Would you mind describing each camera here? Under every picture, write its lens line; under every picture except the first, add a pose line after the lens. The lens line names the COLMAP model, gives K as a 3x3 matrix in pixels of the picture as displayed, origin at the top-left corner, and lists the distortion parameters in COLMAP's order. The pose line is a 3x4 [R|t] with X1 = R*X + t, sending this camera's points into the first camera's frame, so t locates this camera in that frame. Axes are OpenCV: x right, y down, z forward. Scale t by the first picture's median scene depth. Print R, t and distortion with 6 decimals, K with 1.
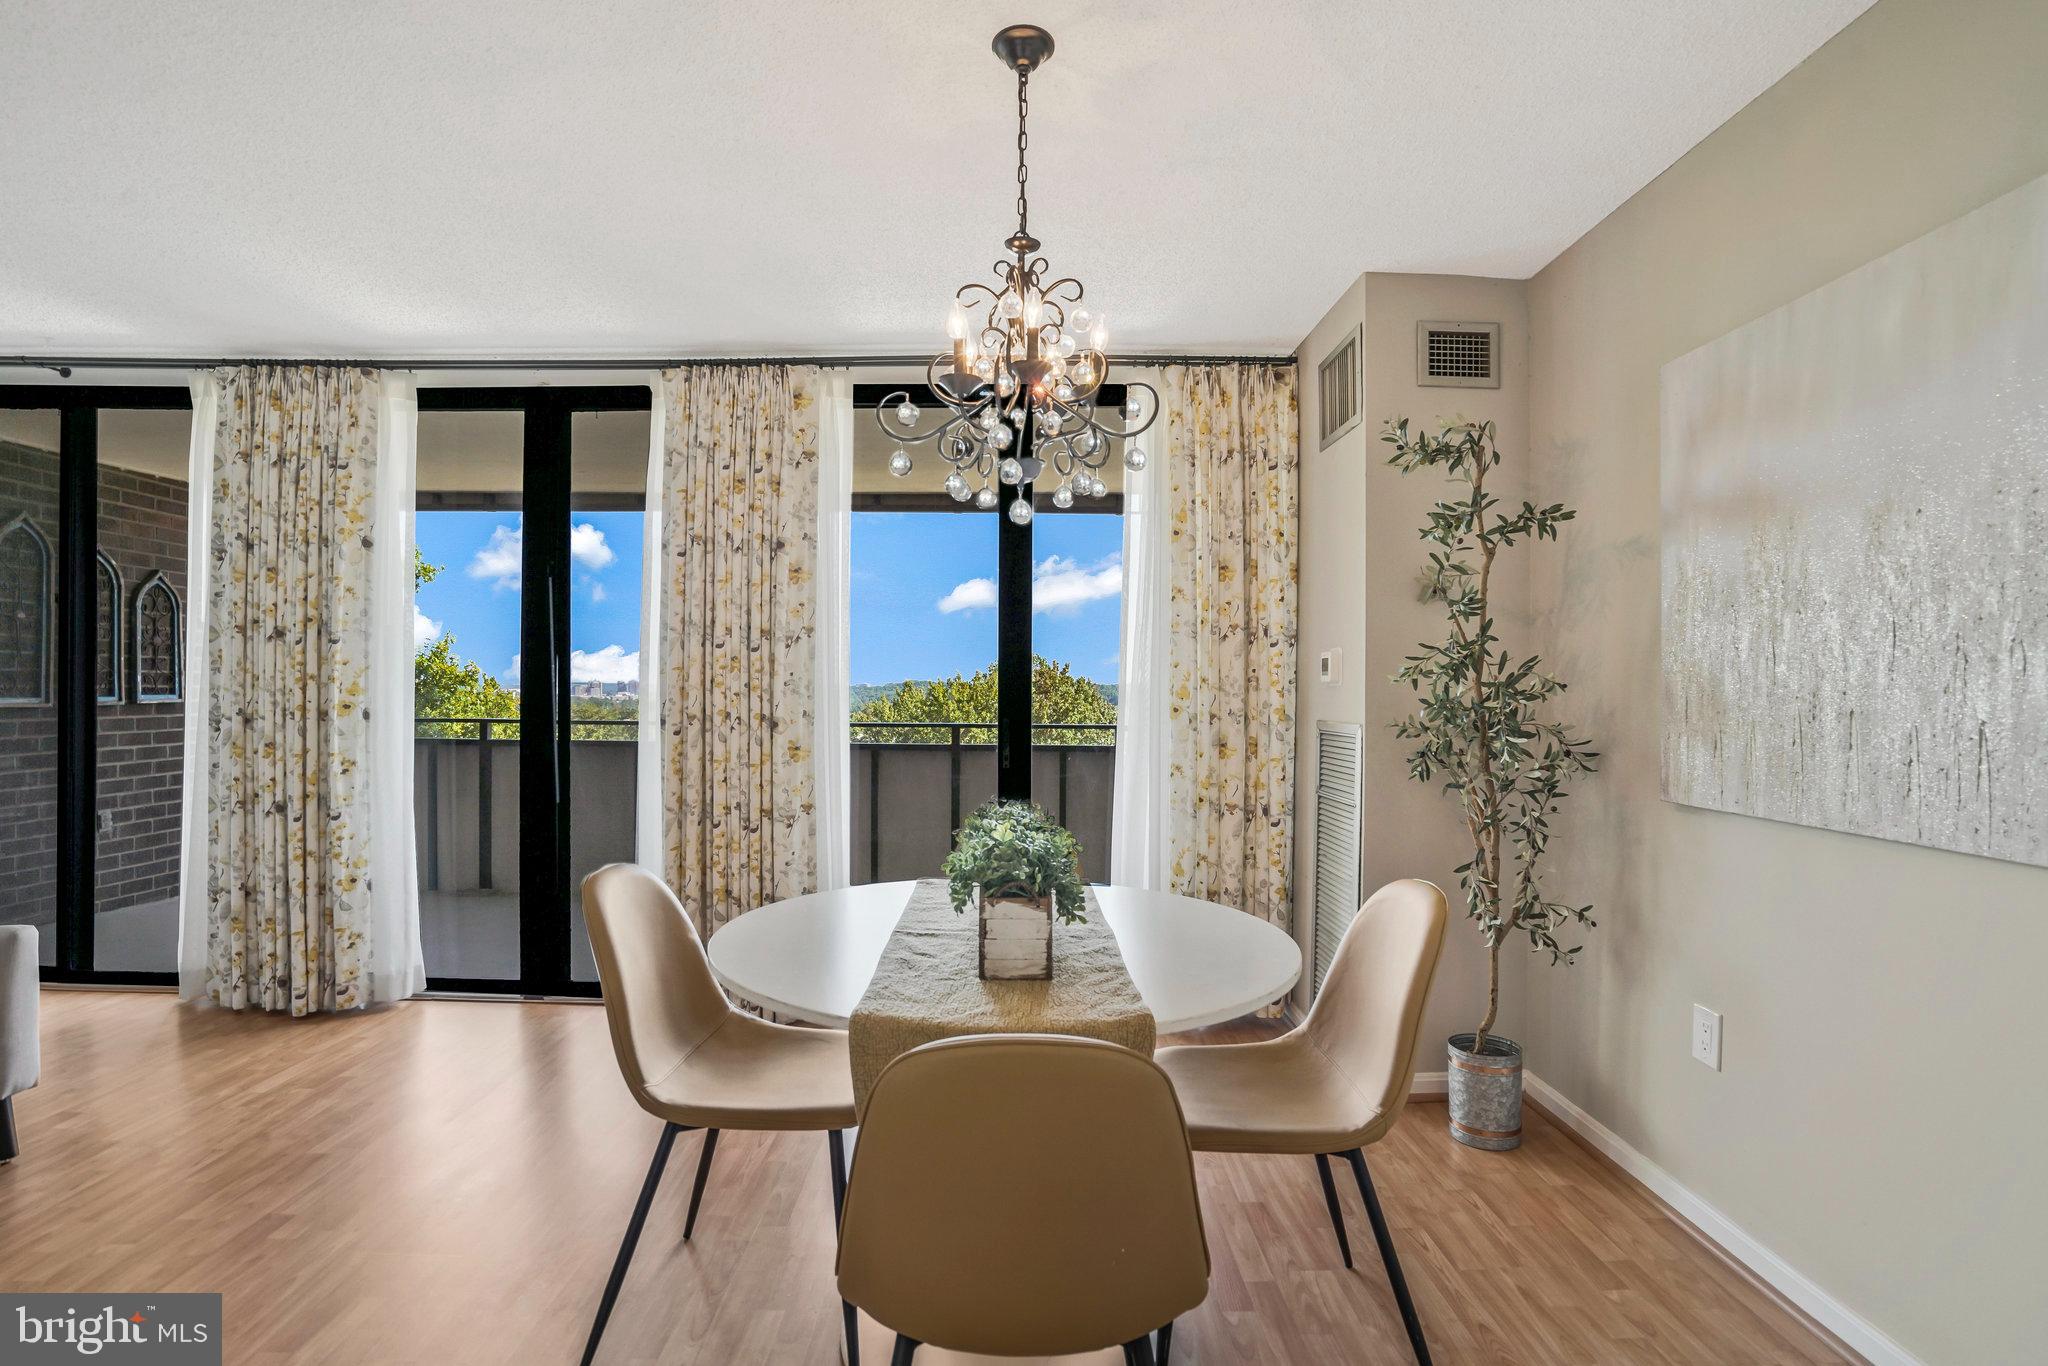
lens RADIAL K [[966.0, 0, 1010.8], [0, 966.0, 687.7], [0, 0, 1]] dist [-0.062672, 0.025160]
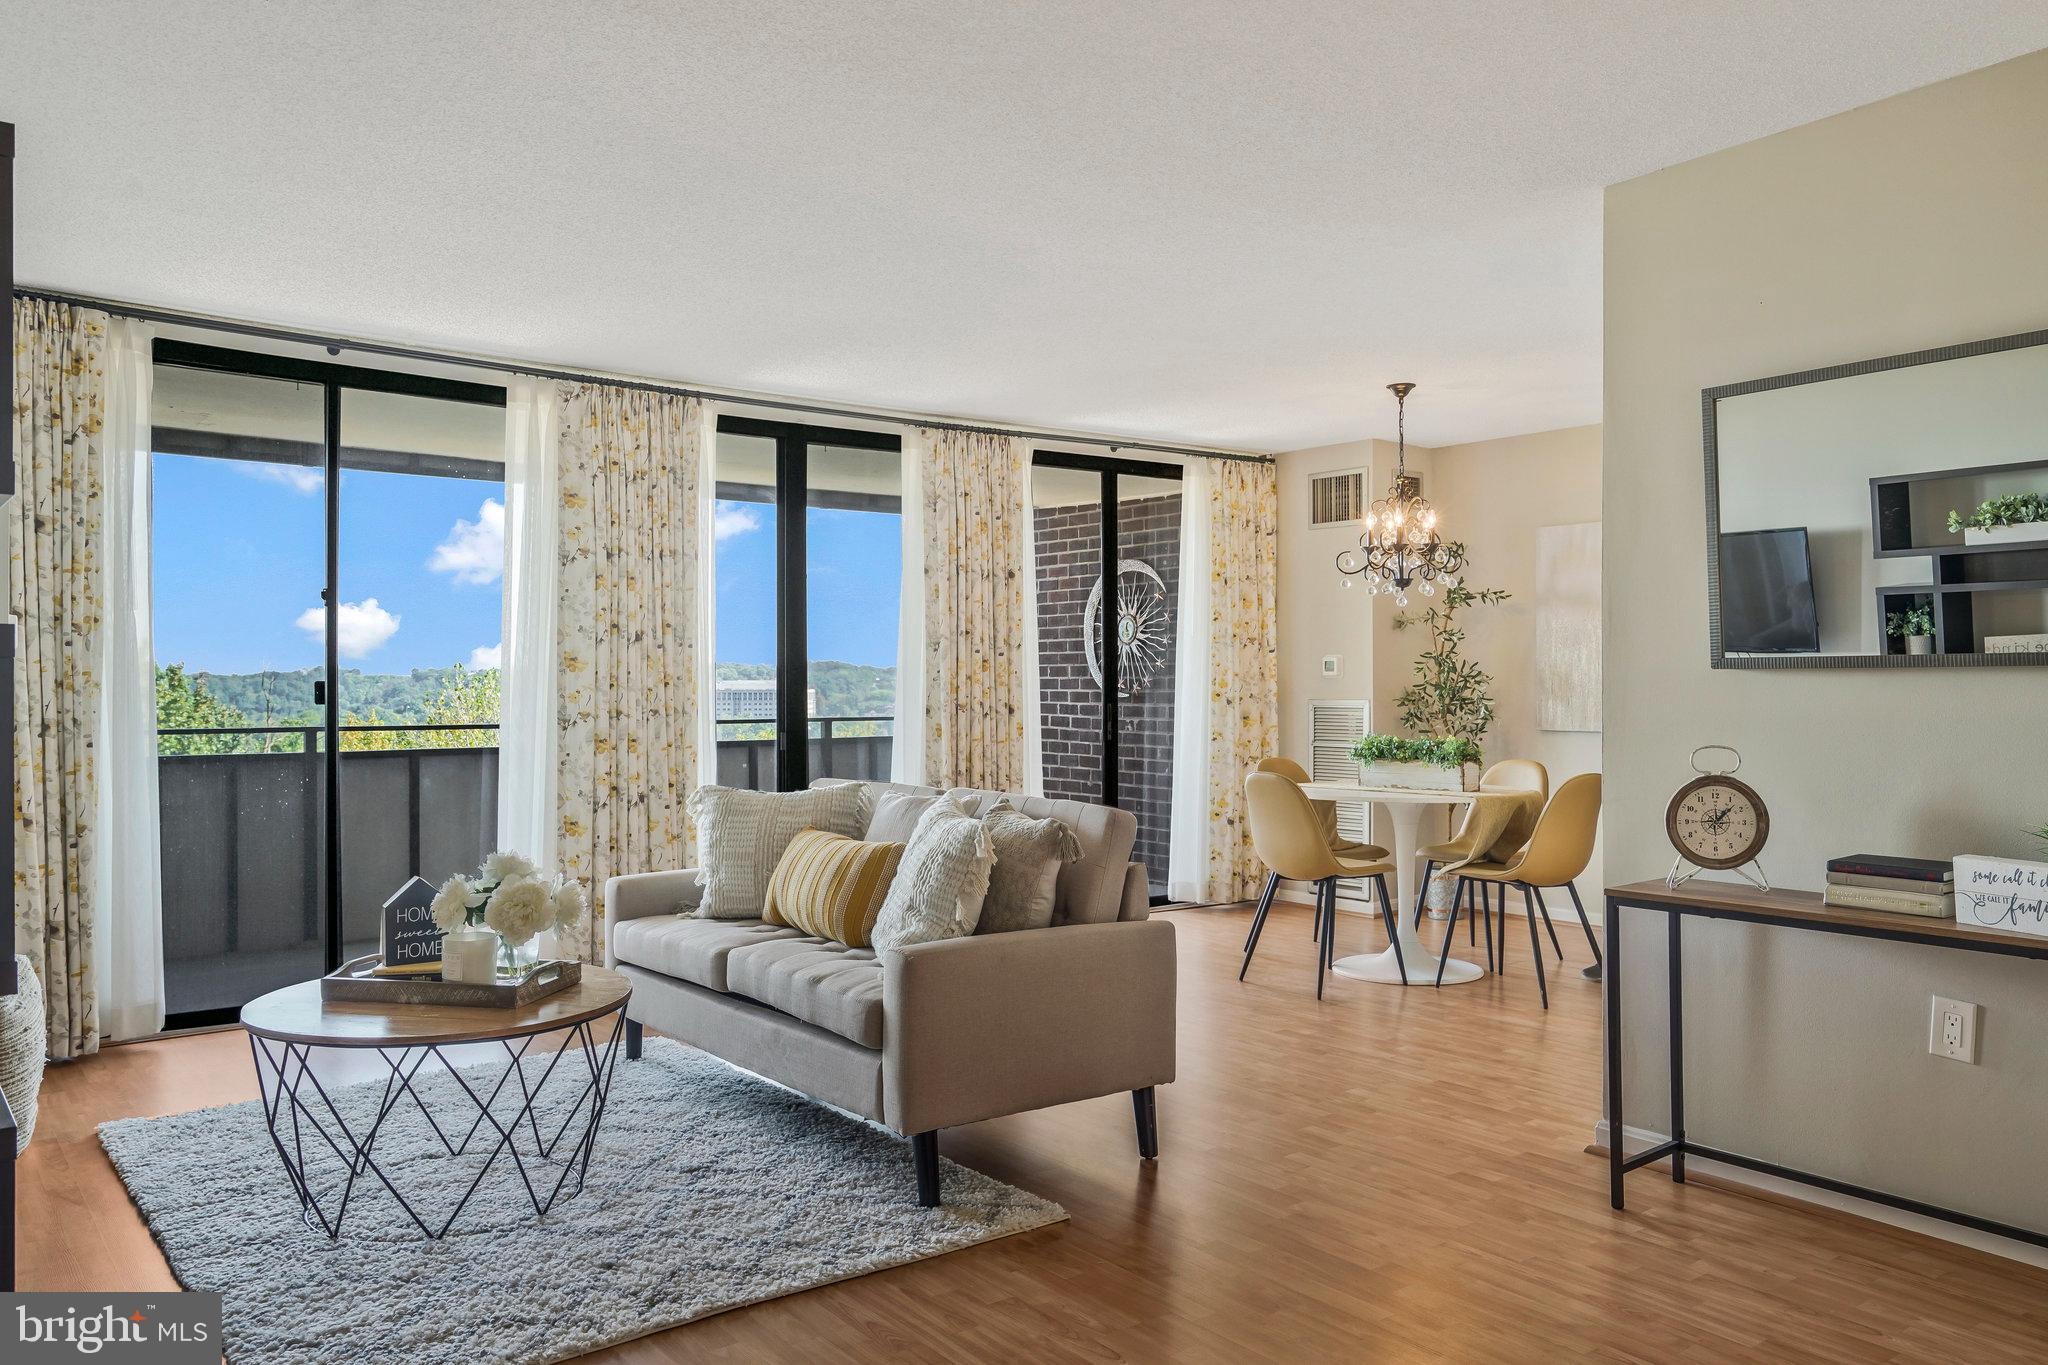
lens RADIAL K [[1534.6, 0, 1031.9], [0, 1534.6, 646.6], [0, 0, 1]] dist [0.023828, 0.006160]
pose [[0.789209, 0.004153, 0.614111, -1.506367], [0.007606, 0.999834, -0.016536, -0.014512], [-0.614078, 0.017722, 0.789047, -0.678661]]
